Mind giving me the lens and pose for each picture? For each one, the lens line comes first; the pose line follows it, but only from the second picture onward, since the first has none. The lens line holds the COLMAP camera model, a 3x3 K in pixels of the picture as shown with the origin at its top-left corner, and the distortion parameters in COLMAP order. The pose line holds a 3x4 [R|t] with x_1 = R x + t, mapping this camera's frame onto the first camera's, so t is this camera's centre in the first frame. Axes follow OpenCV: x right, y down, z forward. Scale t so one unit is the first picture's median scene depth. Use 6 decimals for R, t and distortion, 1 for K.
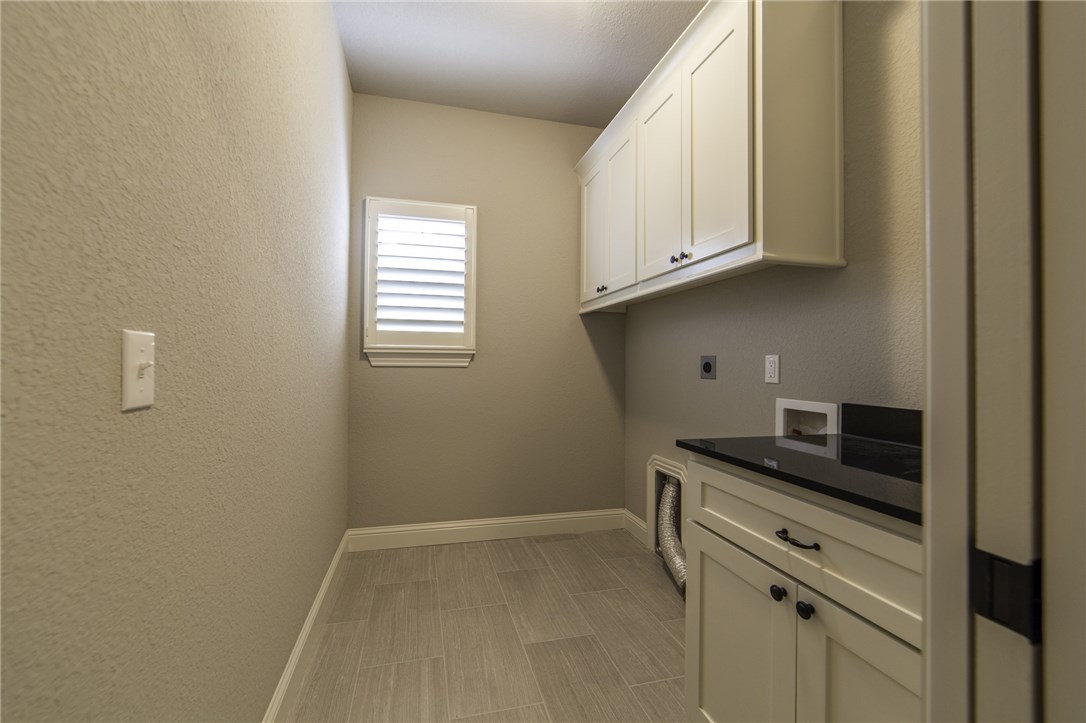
lens RADIAL K [[446.0, 0, 542.1], [0, 446.0, 359.5], [0, 0, 1]] dist [-0.007931, 0.002025]
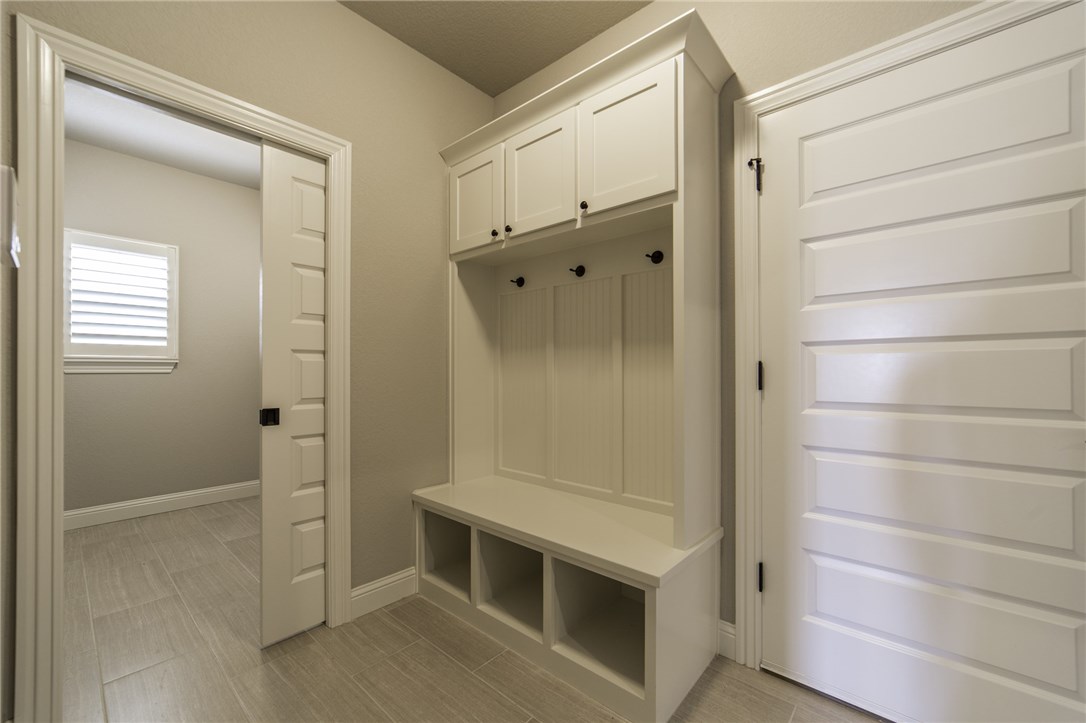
lens RADIAL K [[446.0, 0, 545.1], [0, 446.0, 360.6], [0, 0, 1]] dist [-0.007931, 0.002025]
pose [[0.845634, -0.007232, 0.533713, 0.059685], [0.013221, 0.999885, -0.007400, 0.004667], [-0.533599, 0.013314, 0.845633, -0.638456]]
